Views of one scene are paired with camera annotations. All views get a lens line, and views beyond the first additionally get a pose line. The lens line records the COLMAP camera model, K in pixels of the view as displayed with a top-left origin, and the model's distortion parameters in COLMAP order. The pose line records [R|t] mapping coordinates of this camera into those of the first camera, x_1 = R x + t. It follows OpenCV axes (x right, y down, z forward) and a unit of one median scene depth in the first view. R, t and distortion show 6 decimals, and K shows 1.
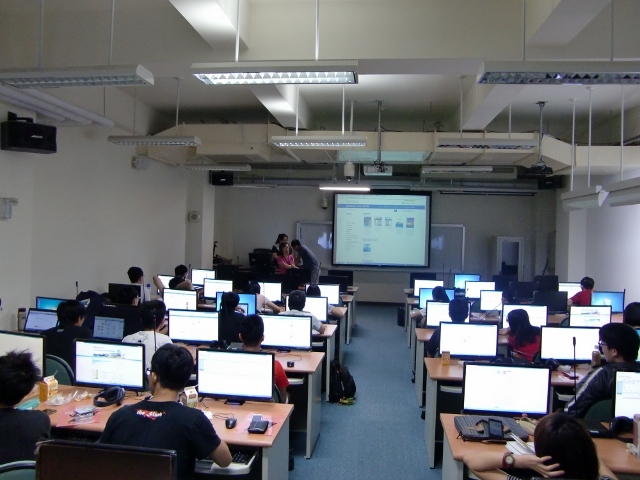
lens RADIAL K [[501.8, 0, 320.7], [0, 501.8, 238.3], [0, 0, 1]] dist [-0.102867, 0.088316]
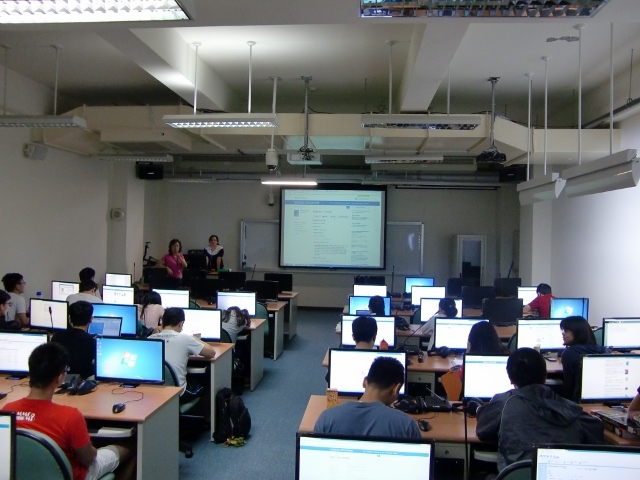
lens RADIAL K [[501.8, 0, 321.8], [0, 501.8, 235.3], [0, 0, 1]] dist [-0.102867, 0.088316]
pose [[0.999462, -0.004439, 0.032482, 0.103881], [0.004640, 0.999971, -0.006099, 0.001732], [-0.032454, 0.006246, 0.999454, 0.127706]]
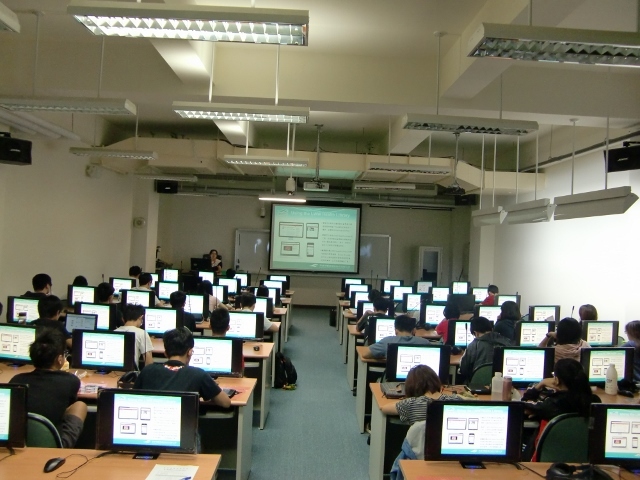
lens RADIAL K [[501.8, 0, 320.0], [0, 501.8, 240.9], [0, 0, 1]] dist [-0.102867, 0.088316]
pose [[0.990026, 0.018196, 0.139706, -0.029015], [-0.017234, 0.999819, -0.008092, -0.003891], [-0.139828, 0.005604, 0.990160, -0.105992]]
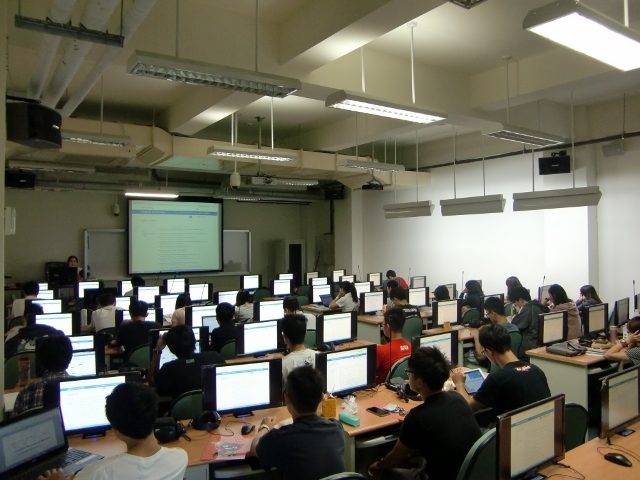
lens RADIAL K [[501.8, 0, 321.8], [0, 501.8, 236.6], [0, 0, 1]] dist [-0.102867, 0.088316]
pose [[0.760721, -0.024754, 0.648607, -0.440635], [0.032645, 0.999467, -0.000143, -0.010477], [-0.648258, 0.021283, 0.761123, 0.081373]]
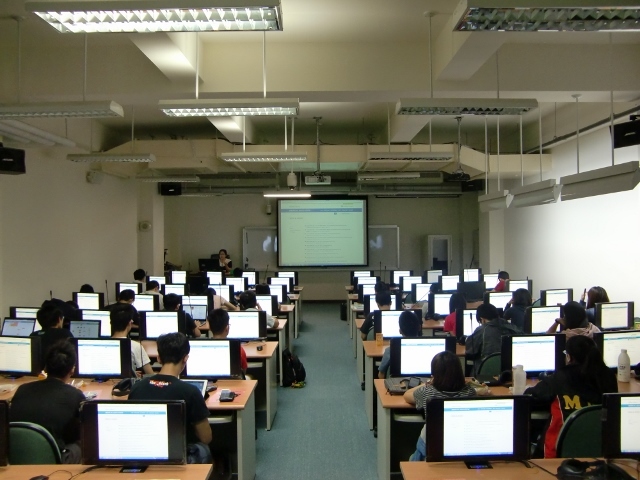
lens RADIAL K [[501.8, 0, 320.2], [0, 501.8, 235.3], [0, 0, 1]] dist [-0.102867, 0.088316]
pose [[0.992831, -0.033676, 0.114682, -0.010667], [0.034861, 0.999357, -0.008344, -0.003350], [-0.114327, 0.012282, 0.993367, -0.092730]]
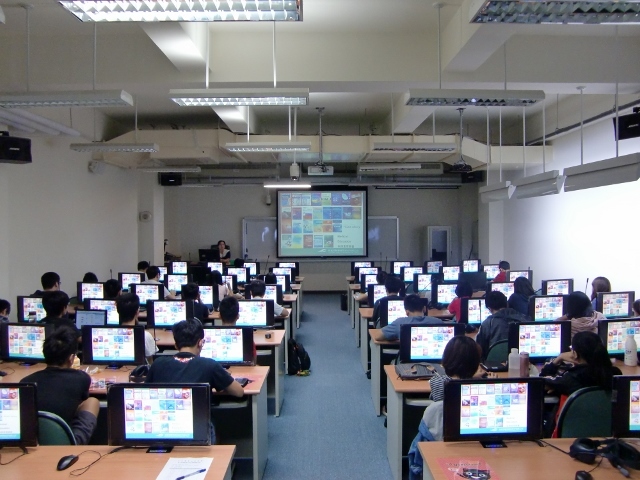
lens RADIAL K [[501.8, 0, 320.7], [0, 501.8, 240.3], [0, 0, 1]] dist [-0.102867, 0.088316]
pose [[0.991545, -0.034705, 0.125040, -0.026692], [0.032617, 0.999293, 0.018706, -0.001299], [-0.125601, -0.014469, 0.991975, -0.097365]]
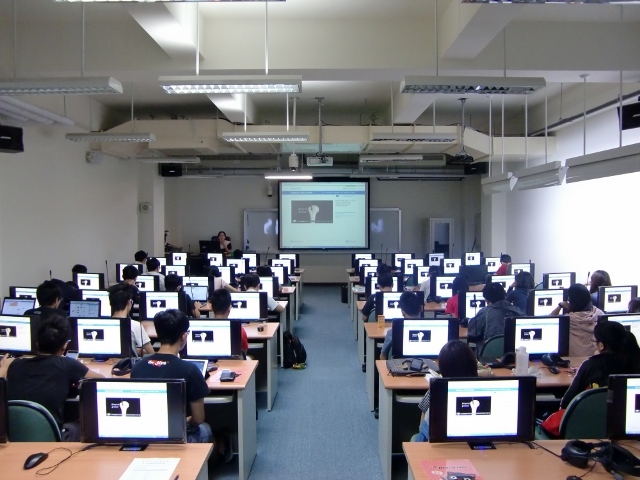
lens RADIAL K [[501.8, 0, 320.6], [0, 501.8, 236.1], [0, 0, 1]] dist [-0.102867, 0.088316]
pose [[0.993131, -0.031047, 0.112818, -0.011366], [0.028328, 0.999270, 0.025625, 0.000306], [-0.113531, -0.022253, 0.993285, -0.086181]]
